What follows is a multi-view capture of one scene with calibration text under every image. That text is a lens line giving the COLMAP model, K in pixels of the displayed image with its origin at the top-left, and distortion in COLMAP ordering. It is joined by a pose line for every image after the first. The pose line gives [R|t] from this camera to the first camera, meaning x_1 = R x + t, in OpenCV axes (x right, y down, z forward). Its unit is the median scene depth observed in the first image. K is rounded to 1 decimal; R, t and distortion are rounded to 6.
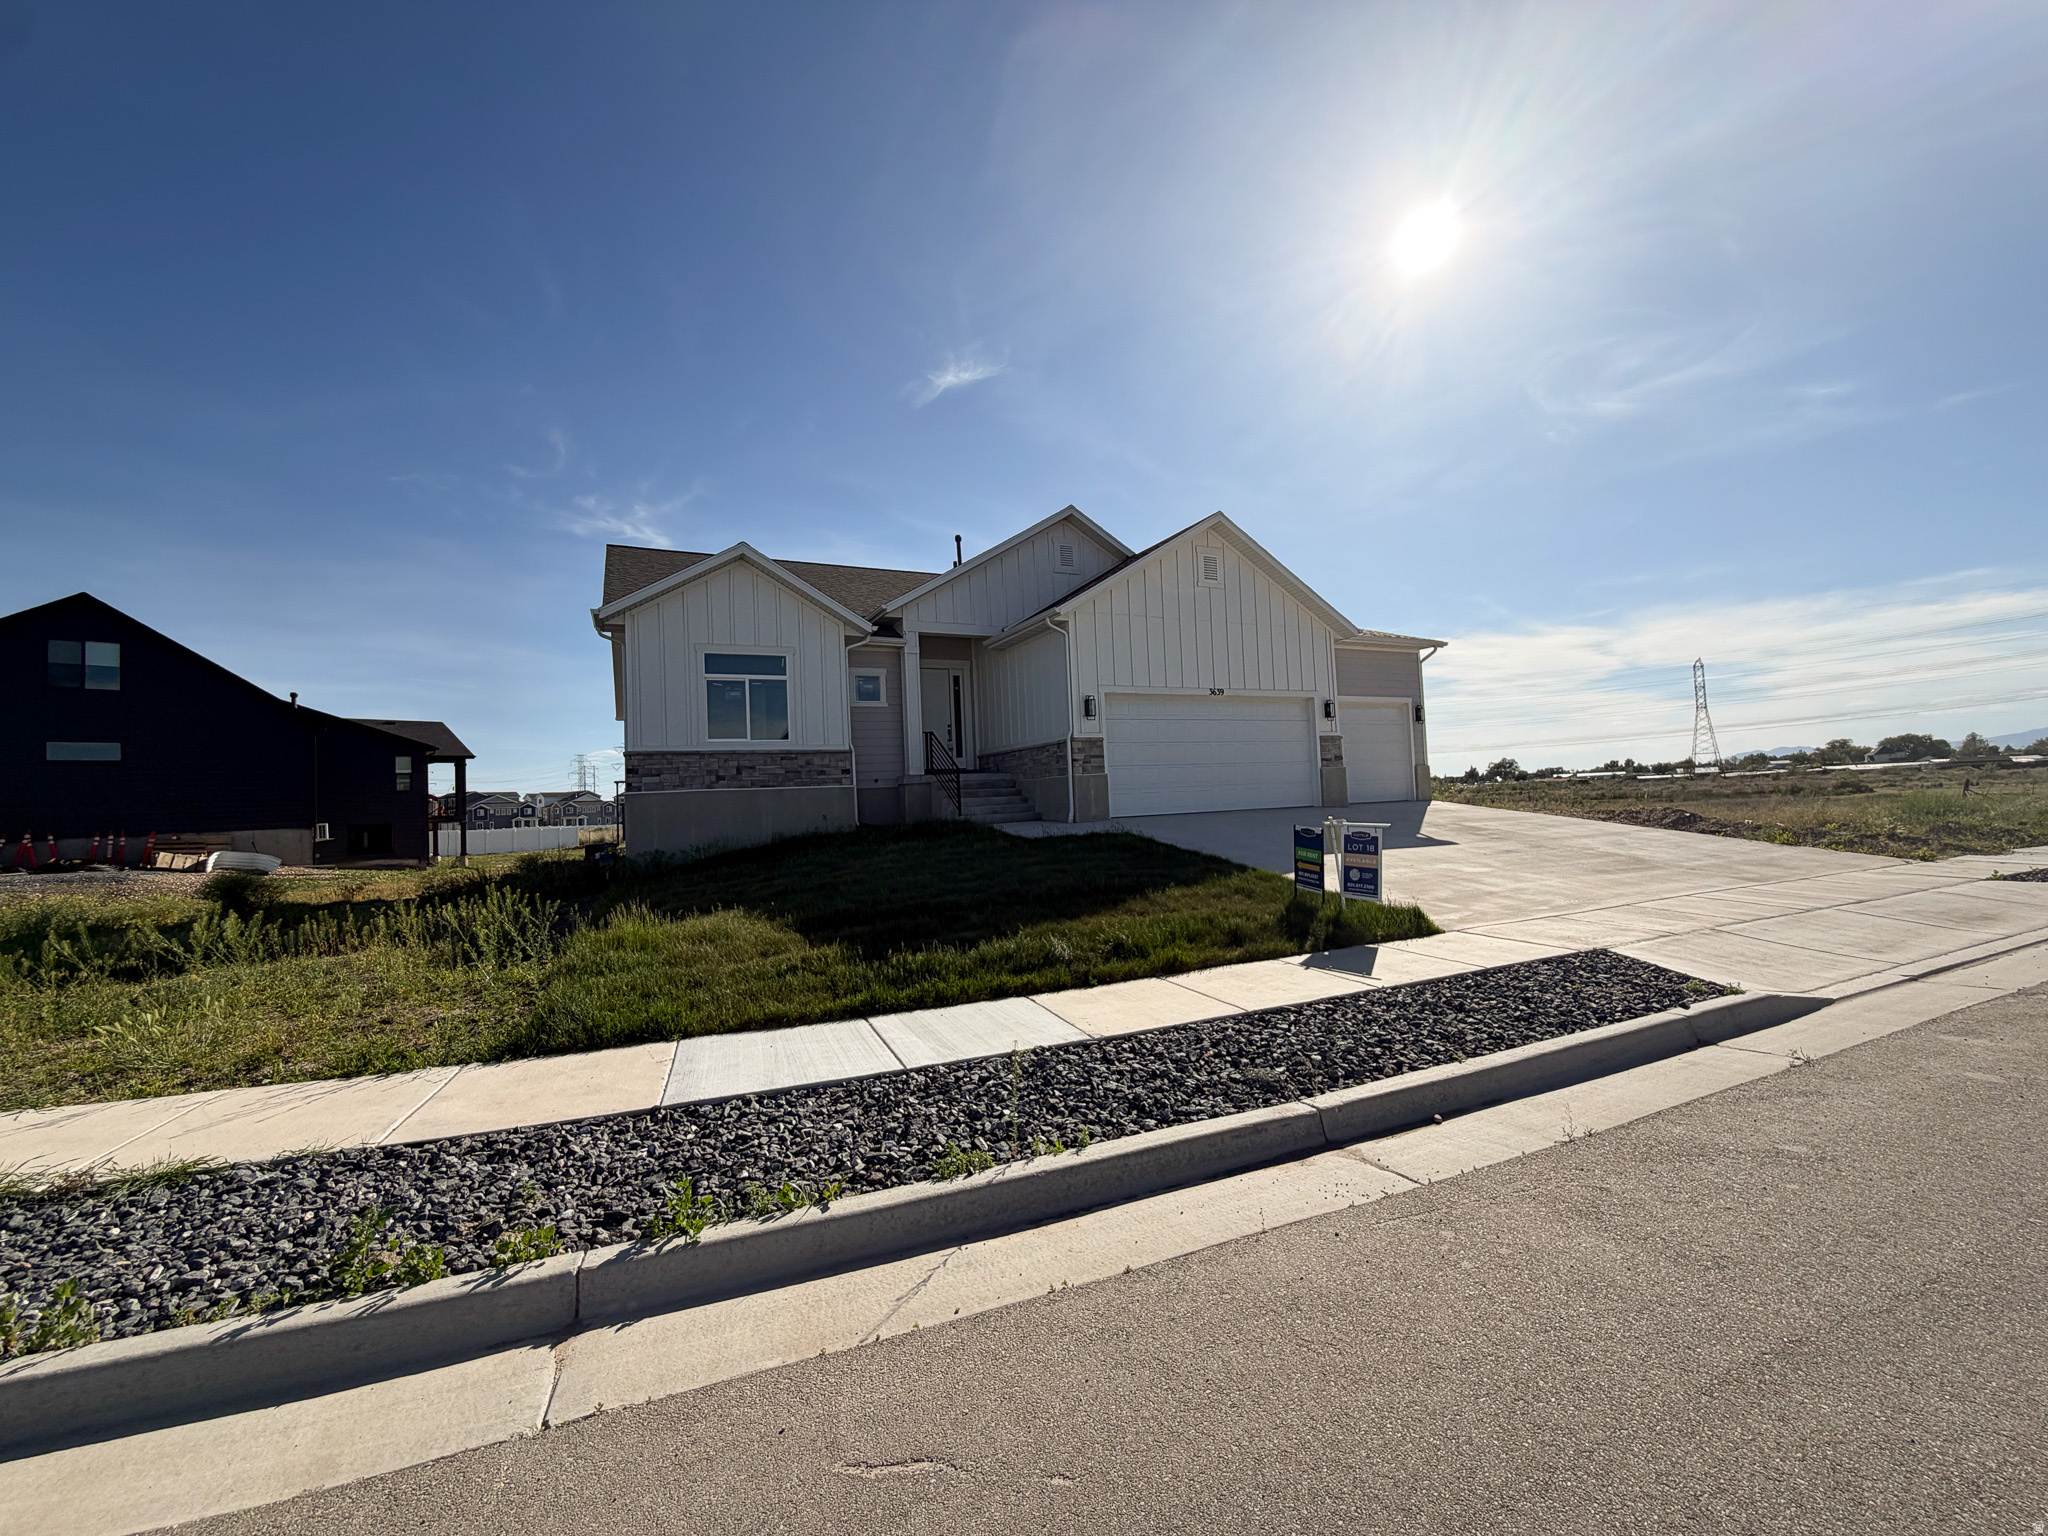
lens RADIAL K [[833.5, 0, 1024.0], [0, 833.5, 768.0], [0, 0, 1]] dist [0.000066, 0.000257]
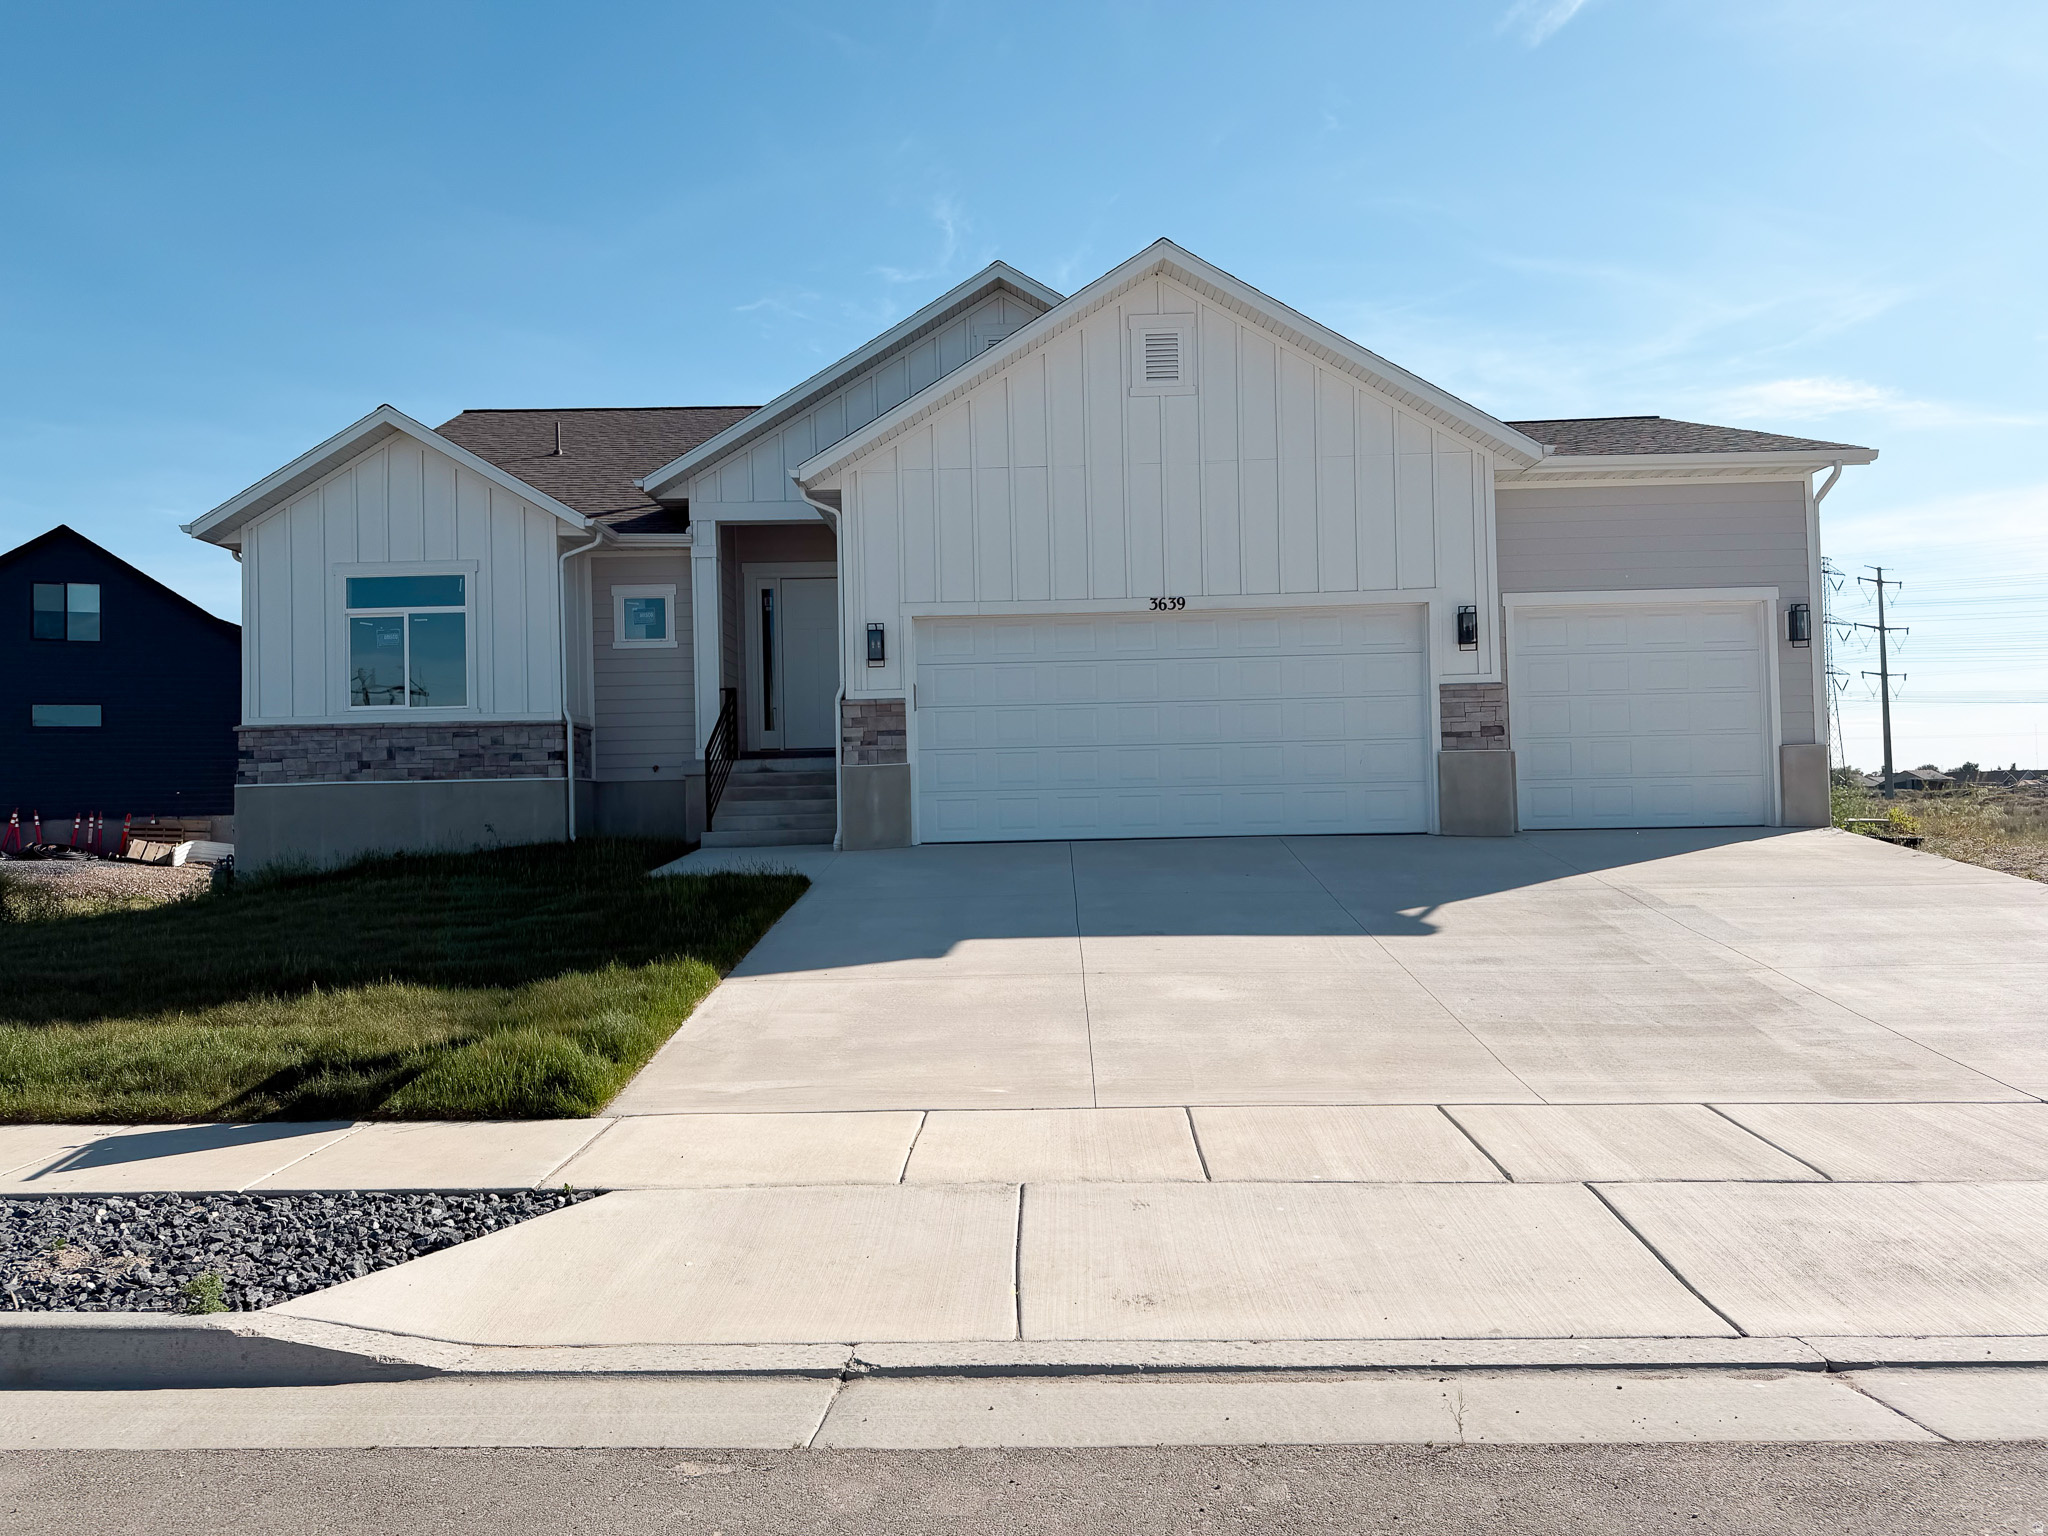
lens RADIAL K [[1453.9, 0, 1024.0], [0, 1453.9, 768.0], [0, 0, 1]] dist [0.054564, -0.004951]
pose [[0.885450, 0.013745, -0.464532, 0.537568], [0.001449, 0.999476, 0.032334, -0.018803], [0.464733, -0.029304, 0.884966, 0.164897]]
